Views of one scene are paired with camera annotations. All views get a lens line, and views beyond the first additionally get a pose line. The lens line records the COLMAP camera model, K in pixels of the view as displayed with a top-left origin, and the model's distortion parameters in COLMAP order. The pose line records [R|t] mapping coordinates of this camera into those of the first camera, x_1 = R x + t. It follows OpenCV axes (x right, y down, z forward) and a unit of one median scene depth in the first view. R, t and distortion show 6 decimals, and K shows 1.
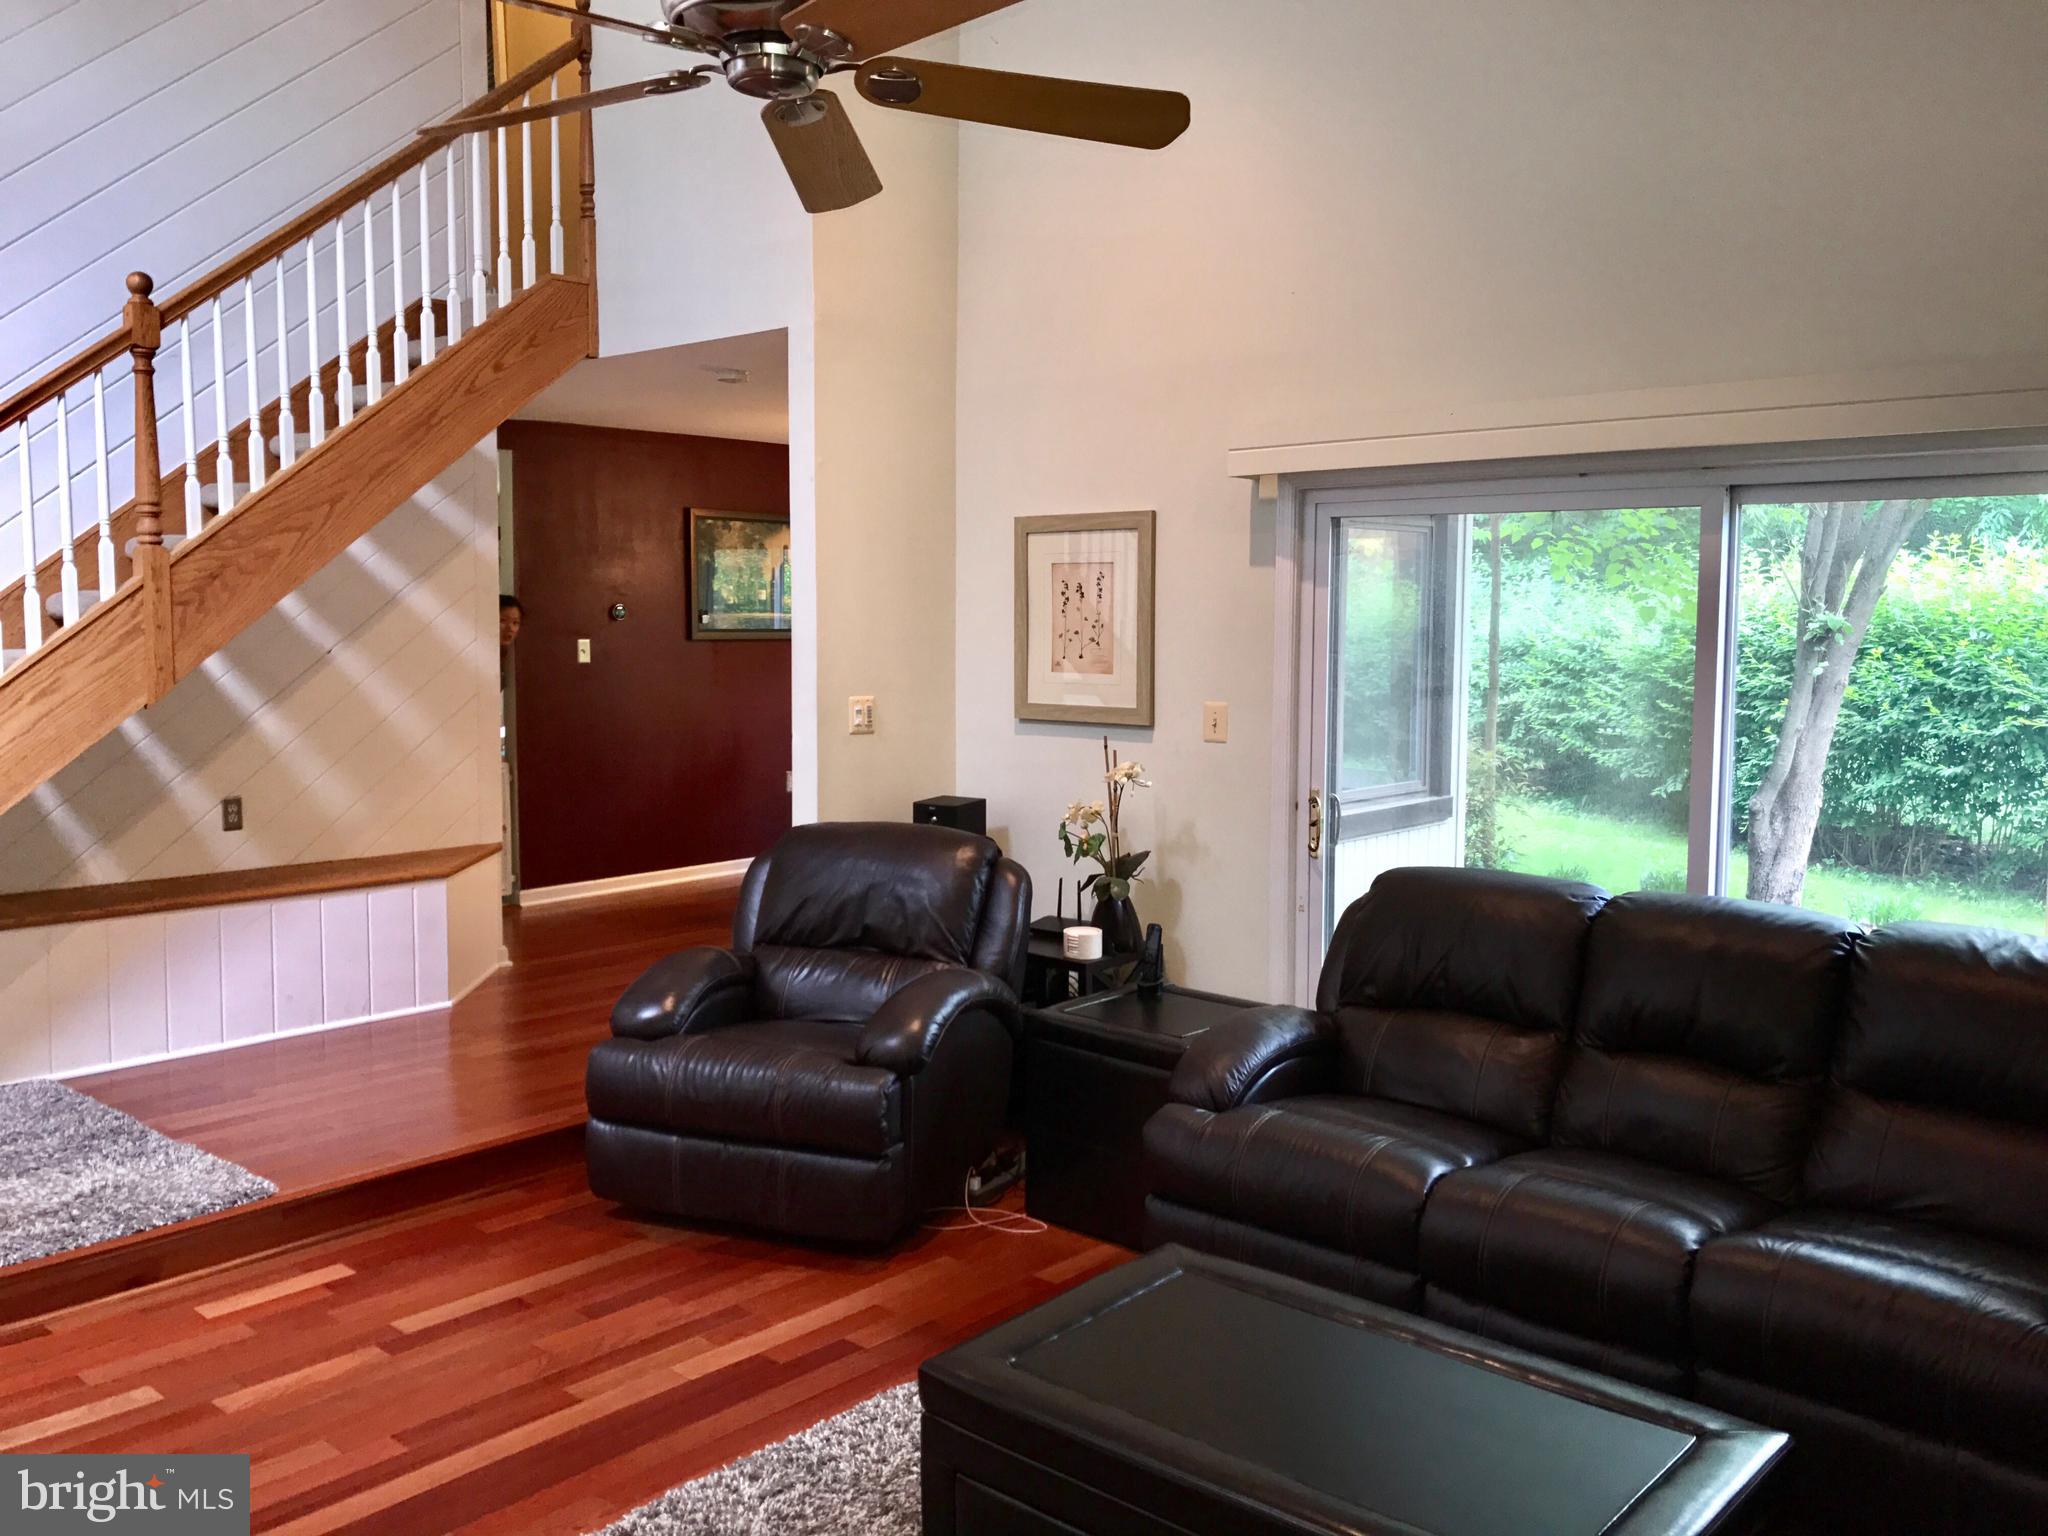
lens RADIAL K [[1708.8, 0, 1024.0], [0, 1708.8, 768.0], [0, 0, 1]] dist [0.036265, -0.017921]
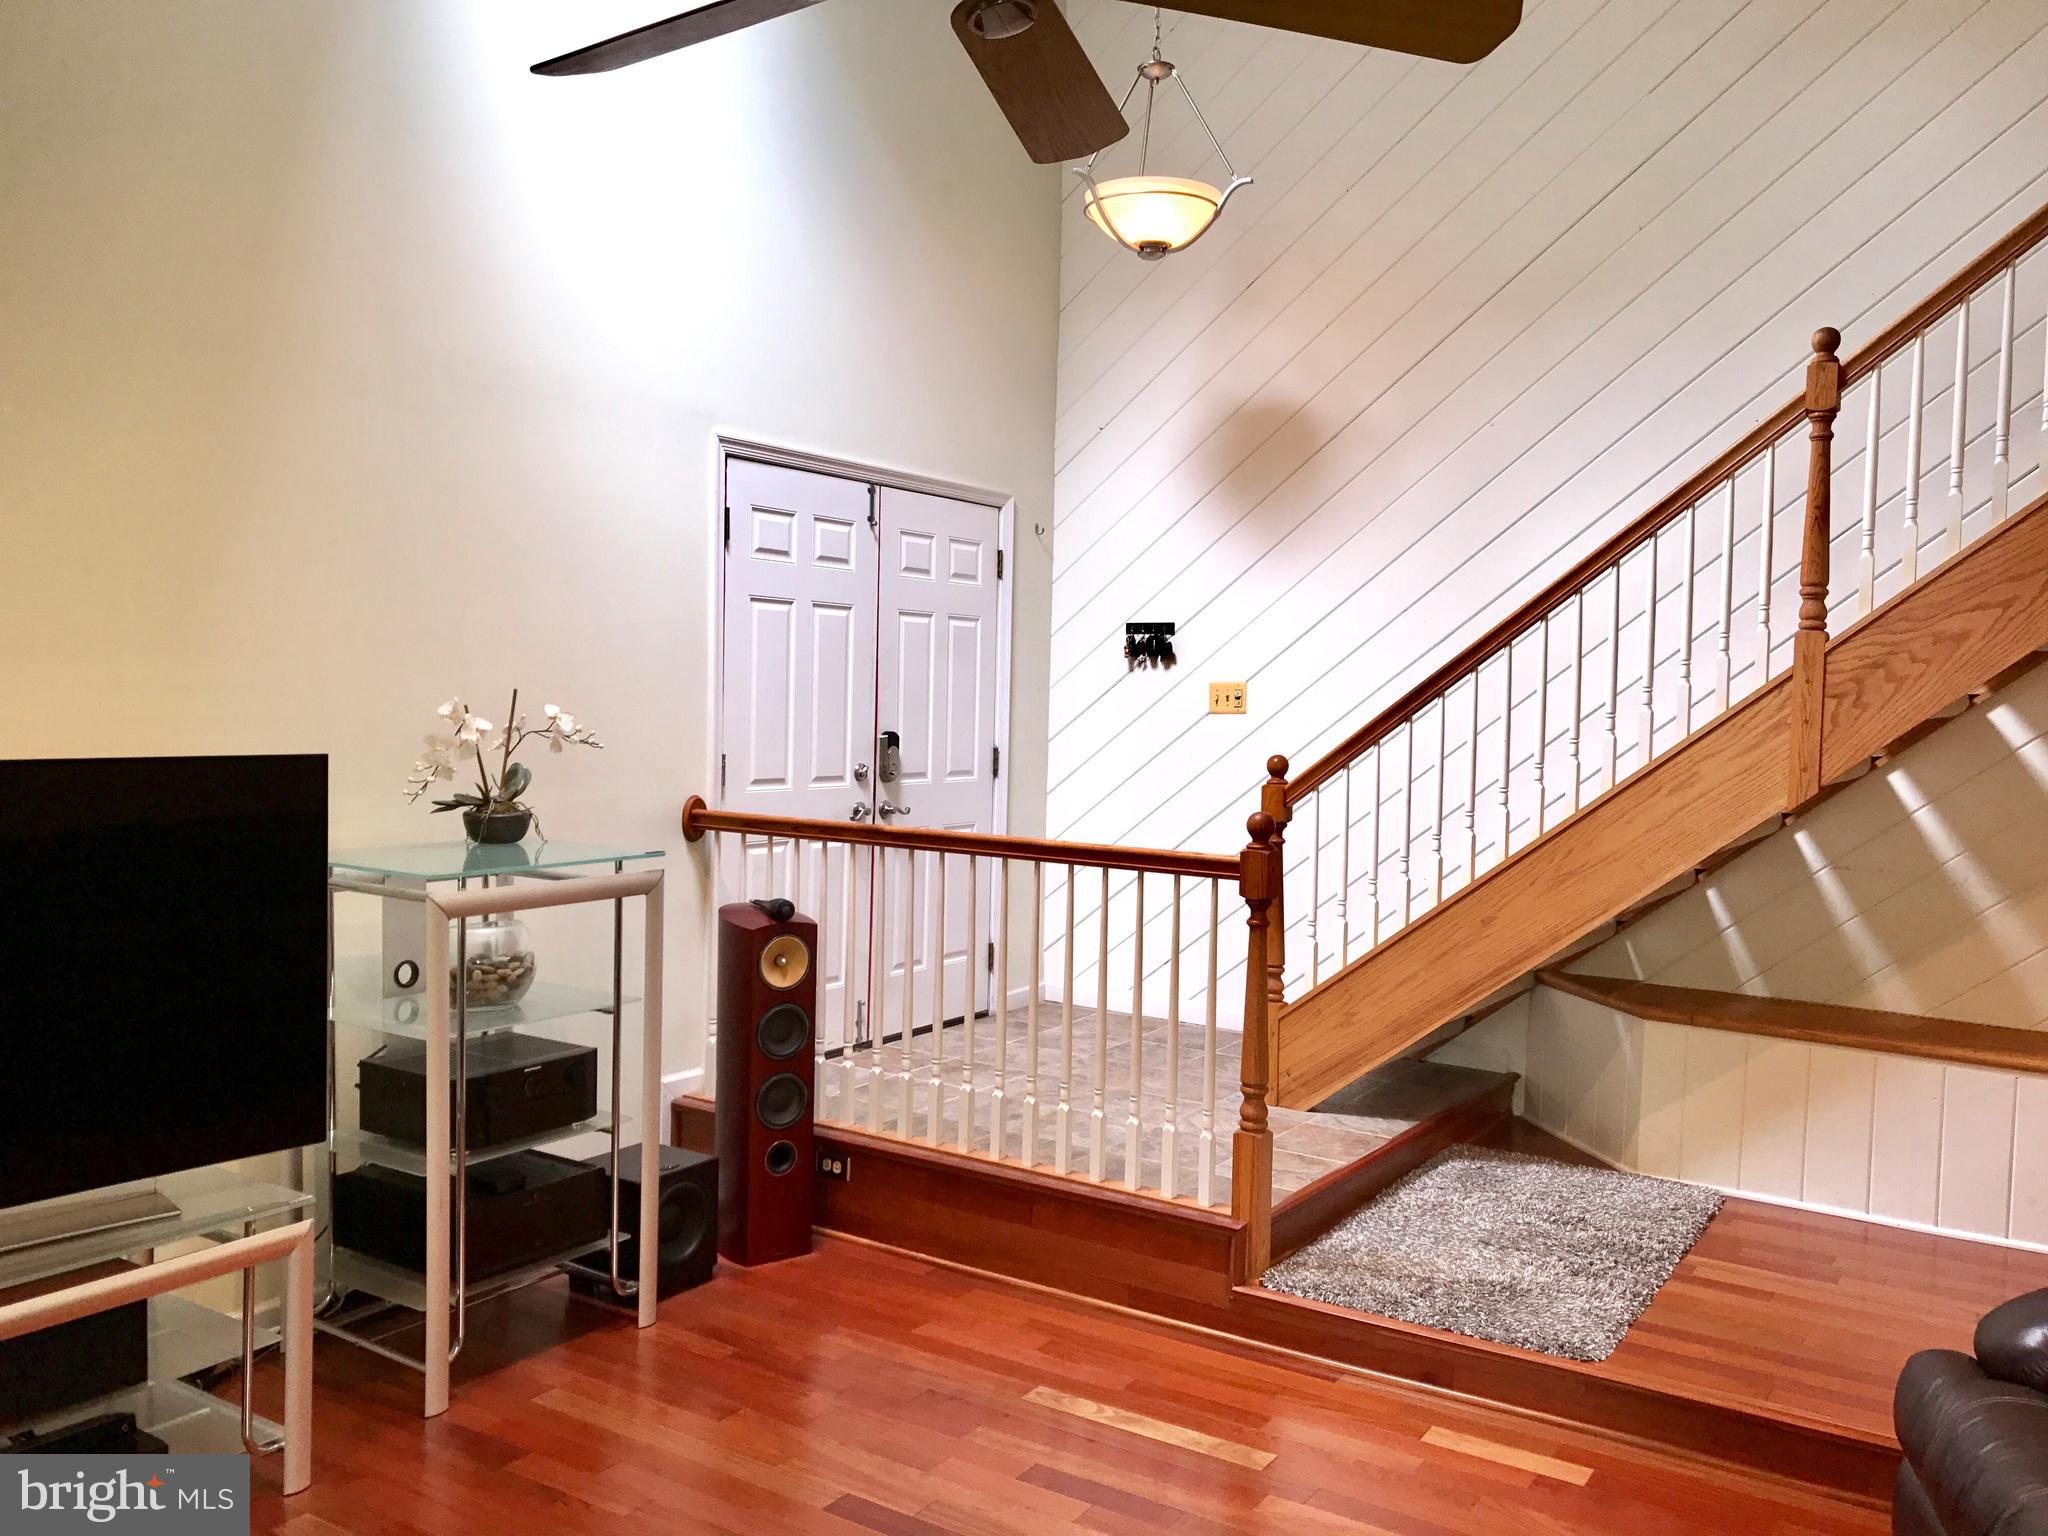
lens RADIAL K [[1708.8, 0, 1024.0], [0, 1708.8, 768.0], [0, 0, 1]] dist [0.036265, -0.017921]
pose [[0.145206, 0.050513, -0.988111, 0.319827], [-0.117044, 0.992560, 0.033541, -0.040982], [0.982454, 0.110783, 0.150038, 0.474289]]
